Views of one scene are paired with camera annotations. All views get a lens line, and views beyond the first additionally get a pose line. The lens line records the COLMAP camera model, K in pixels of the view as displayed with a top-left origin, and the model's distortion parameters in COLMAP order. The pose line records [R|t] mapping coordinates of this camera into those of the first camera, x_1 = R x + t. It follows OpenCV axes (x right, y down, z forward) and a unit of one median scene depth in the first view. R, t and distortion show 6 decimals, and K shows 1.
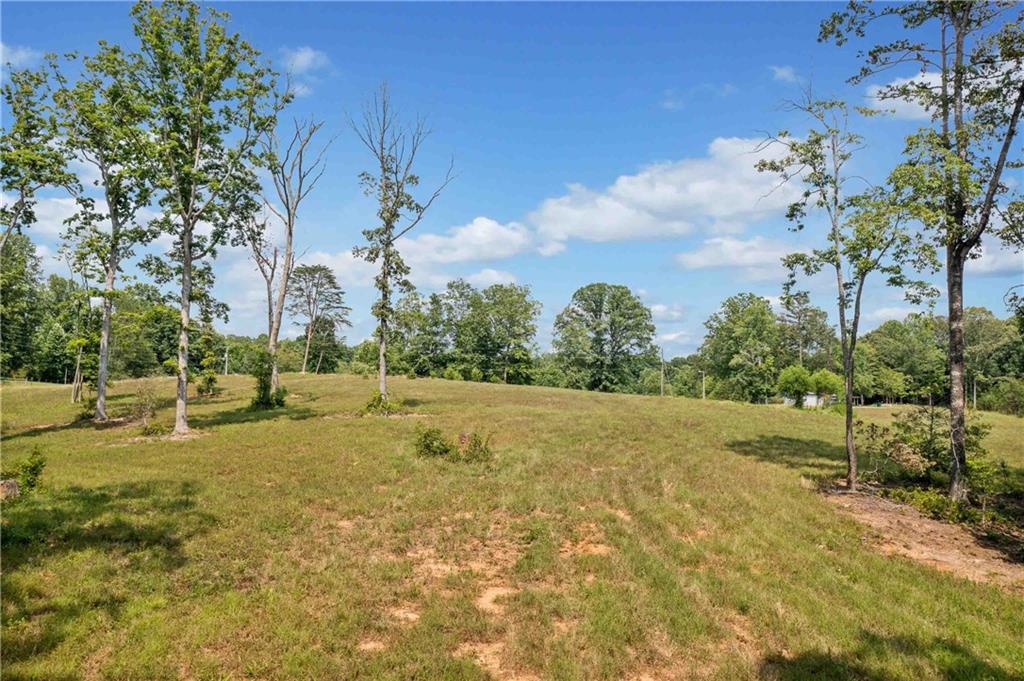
lens RADIAL K [[801.2, 0, 512.0], [0, 801.2, 340.5], [0, 0, 1]] dist [-0.020767, 0.000642]
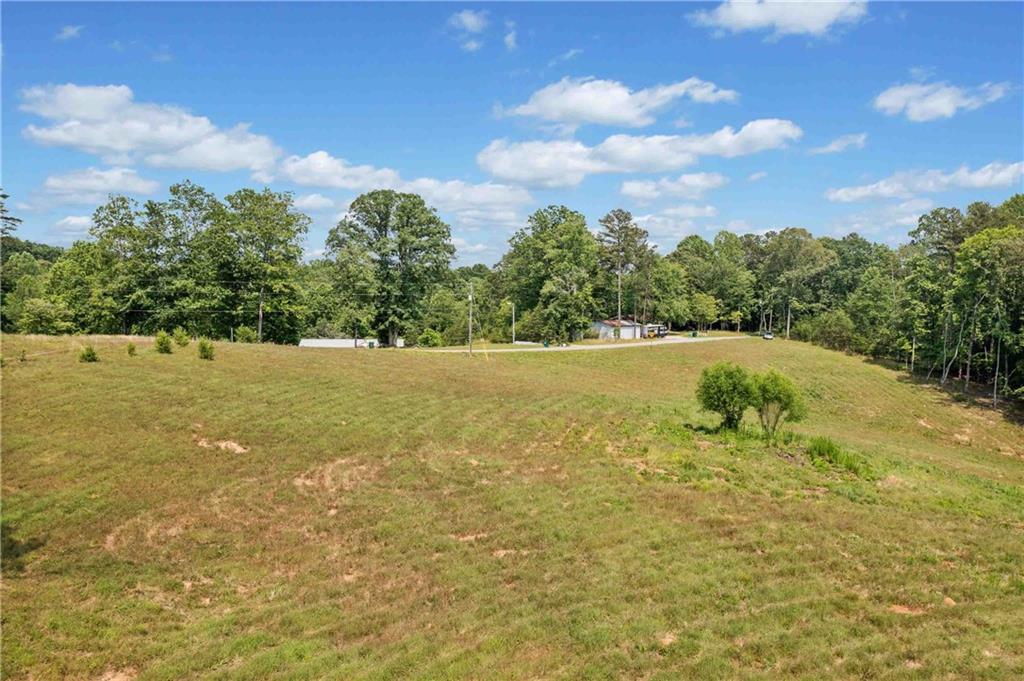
lens RADIAL K [[801.2, 0, 512.0], [0, 801.2, 340.5], [0, 0, 1]] dist [-0.020767, 0.000642]
pose [[0.960860, -0.020609, 0.276265, 0.009765], [-0.015296, 0.991761, 0.127185, -0.027228], [-0.276610, -0.126433, 0.952629, 0.203881]]
